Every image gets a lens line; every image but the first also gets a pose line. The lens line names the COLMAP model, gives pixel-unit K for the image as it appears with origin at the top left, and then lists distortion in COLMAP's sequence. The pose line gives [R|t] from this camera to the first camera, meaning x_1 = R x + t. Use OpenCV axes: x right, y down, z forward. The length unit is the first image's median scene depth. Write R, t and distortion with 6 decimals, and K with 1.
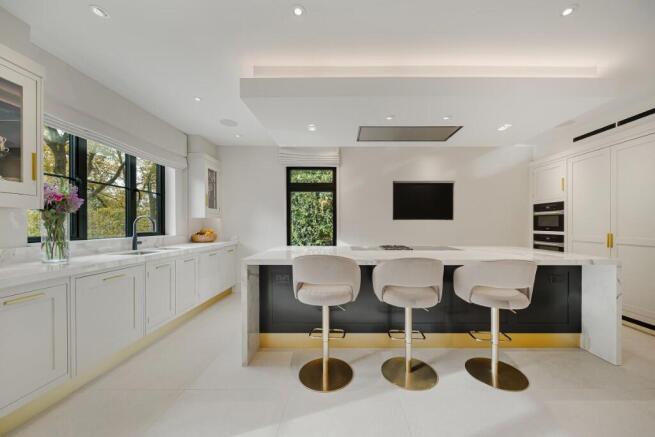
lens RADIAL K [[239.9, 0, 339.2], [0, 239.9, 225.1], [0, 0, 1]] dist [0.000276, -0.000342]
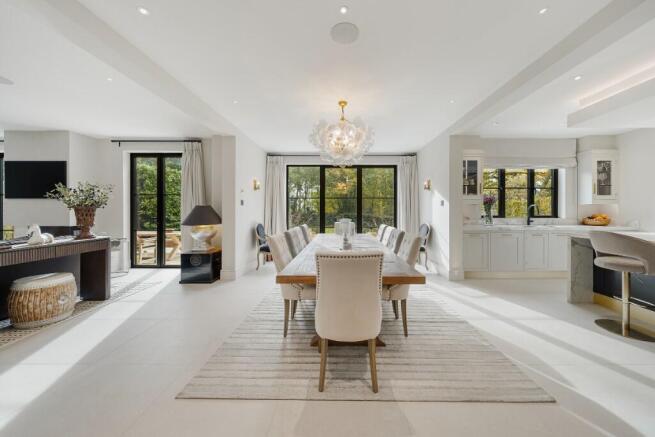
lens RADIAL K [[239.9, 0, 338.3], [0, 239.9, 212.4], [0, 0, 1]] dist [0.000276, -0.000342]
pose [[0.013772, 0.007166, -0.999879, 0.637424], [-0.001981, 0.999973, 0.007139, 0.002929], [0.999903, 0.001882, 0.013786, -0.282816]]
